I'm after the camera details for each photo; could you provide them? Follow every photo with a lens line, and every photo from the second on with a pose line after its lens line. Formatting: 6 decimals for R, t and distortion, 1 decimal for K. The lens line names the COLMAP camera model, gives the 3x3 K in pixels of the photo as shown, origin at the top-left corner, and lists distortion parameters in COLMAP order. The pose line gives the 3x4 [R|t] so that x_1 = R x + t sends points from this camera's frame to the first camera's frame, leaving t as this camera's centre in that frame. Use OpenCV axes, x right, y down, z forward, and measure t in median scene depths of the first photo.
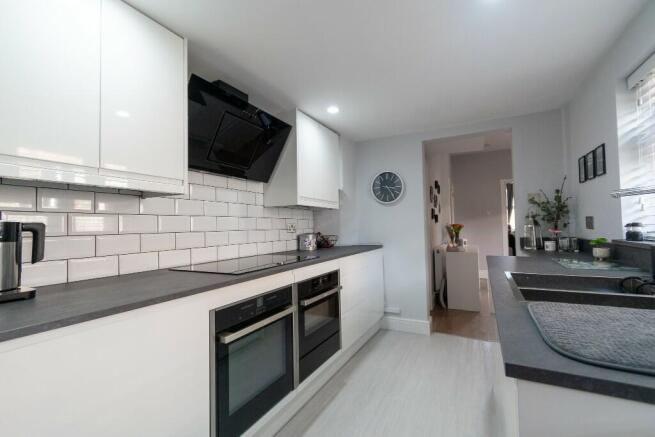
lens RADIAL K [[287.5, 0, 332.2], [0, 287.5, 216.7], [0, 0, 1]] dist [-0.000440, -0.000594]
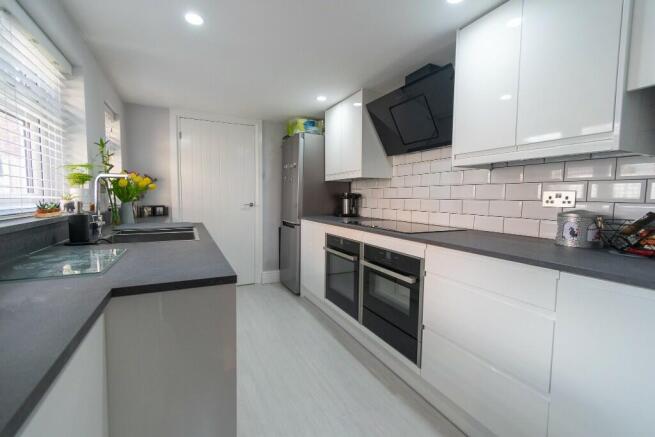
lens RADIAL K [[287.5, 0, 330.8], [0, 287.5, 217.2], [0, 0, 1]] dist [-0.000440, -0.000594]
pose [[-0.581513, 0.069786, -0.810539, 0.765366], [0.029992, 0.997476, 0.064364, 0.036006], [0.812984, 0.013119, -0.582138, 1.325235]]
